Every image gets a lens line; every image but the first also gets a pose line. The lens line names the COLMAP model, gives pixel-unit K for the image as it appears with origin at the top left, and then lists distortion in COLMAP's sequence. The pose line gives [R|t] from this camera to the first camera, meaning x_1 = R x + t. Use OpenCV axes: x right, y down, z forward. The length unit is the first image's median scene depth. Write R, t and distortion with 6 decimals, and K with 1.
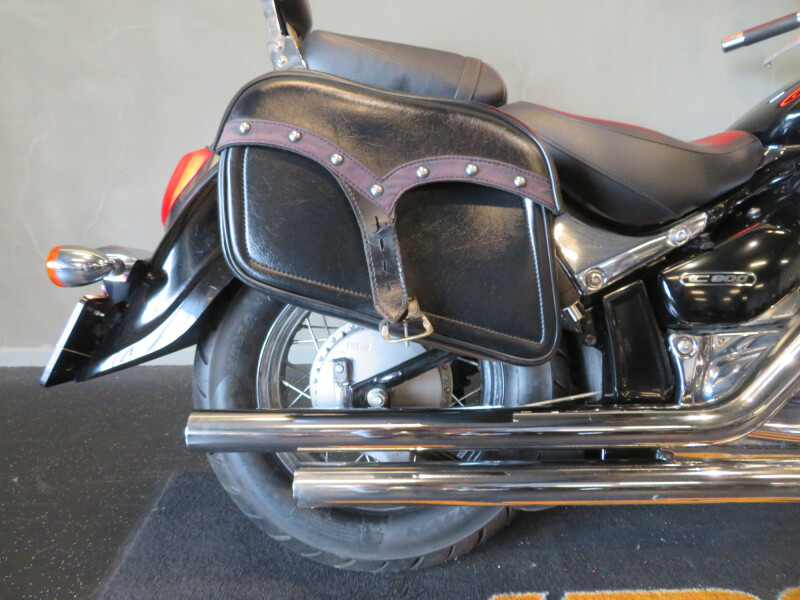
lens RADIAL K [[567.3, 0, 400.0], [0, 567.3, 300.0], [0, 0, 1]] dist [-0.009255, 0.004100]
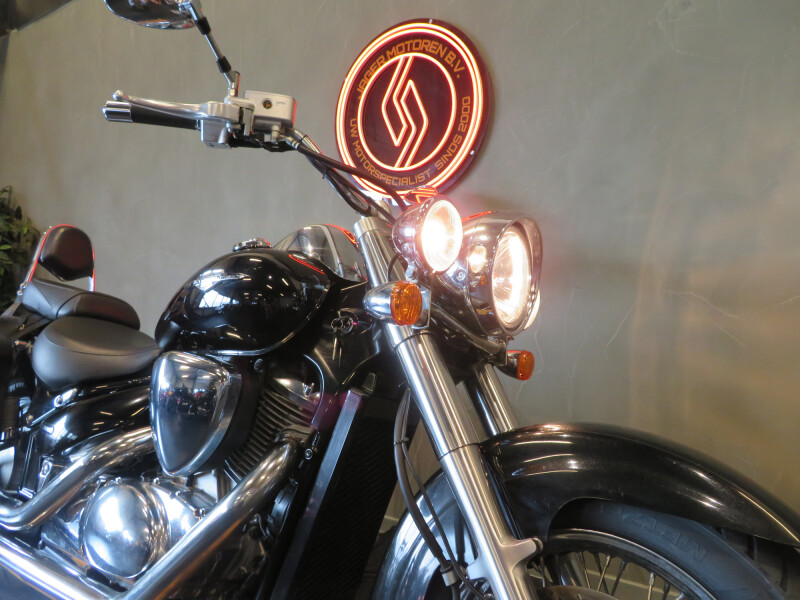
lens RADIAL K [[567.3, 0, 400.0], [0, 567.3, 300.0], [0, 0, 1]] dist [-0.009255, 0.004100]
pose [[0.825880, 0.024444, -0.563316, 2.113362], [-0.166793, 0.964939, -0.202663, -0.220218], [0.538612, 0.261332, 0.801001, 0.117911]]
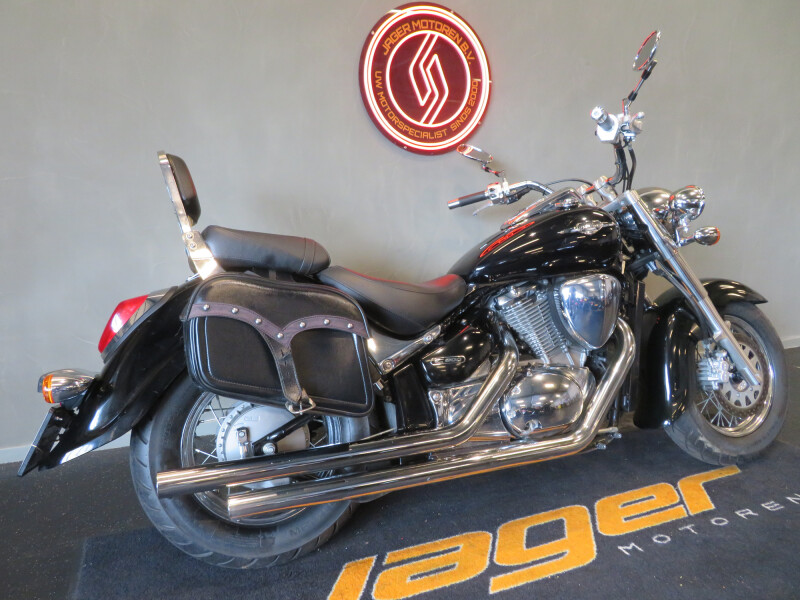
lens RADIAL K [[567.3, 0, 400.0], [0, 567.3, 300.0], [0, 0, 1]] dist [-0.009255, 0.004100]
pose [[0.932474, -0.050527, 0.357686, -0.245513], [0.086735, 0.992520, -0.085908, -0.079247], [-0.350670, 0.111131, 0.929882, -0.686514]]
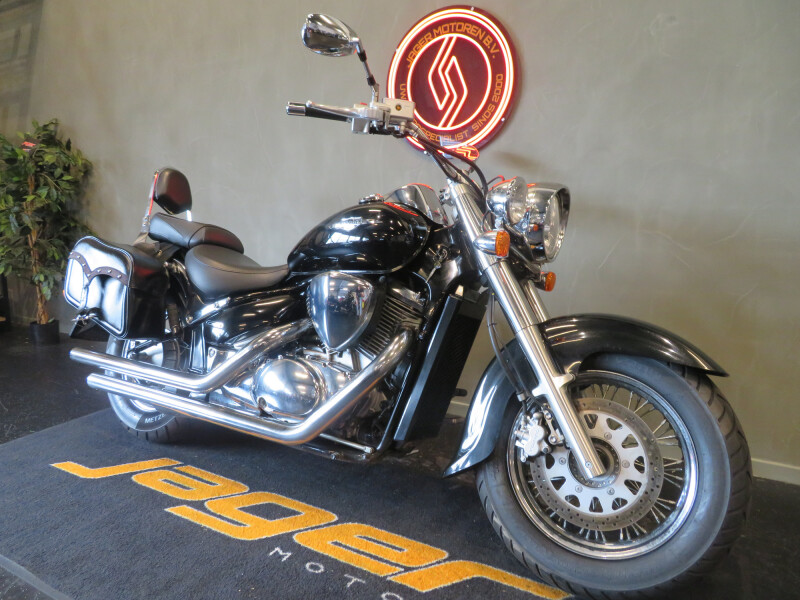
lens RADIAL K [[567.3, 0, 400.0], [0, 567.3, 300.0], [0, 0, 1]] dist [-0.009255, 0.004100]
pose [[0.857440, 0.104871, -0.503784, 2.173163], [-0.165452, 0.983213, -0.076927, -0.080472], [0.487259, 0.149313, 0.860398, -0.615918]]
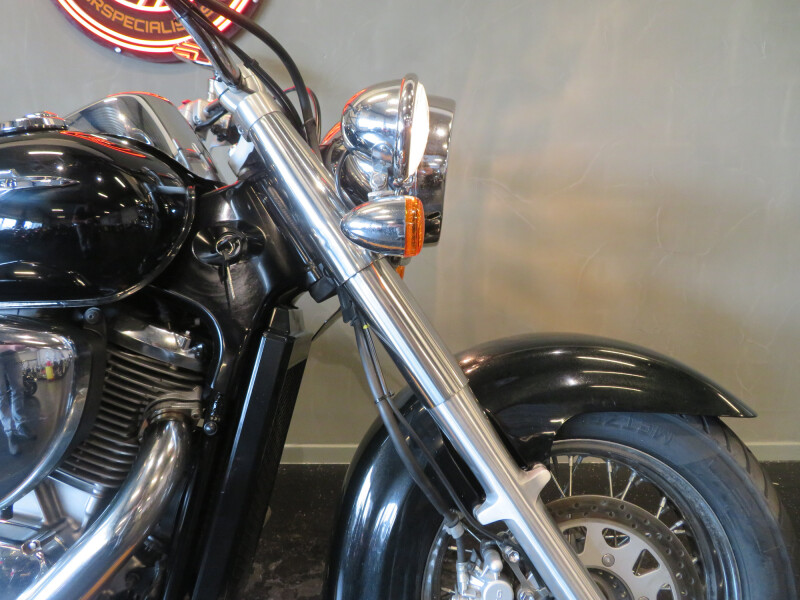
lens RADIAL K [[567.5, 0, 400.0], [0, 567.5, 300.0], [0, 0, 1]] dist [-0.020461, -0.003792]
pose [[0.999831, 0.018360, -0.001146, 1.598778], [-0.018386, 0.999362, -0.030634, -0.290971], [0.000583, 0.030650, 0.999530, 0.172616]]
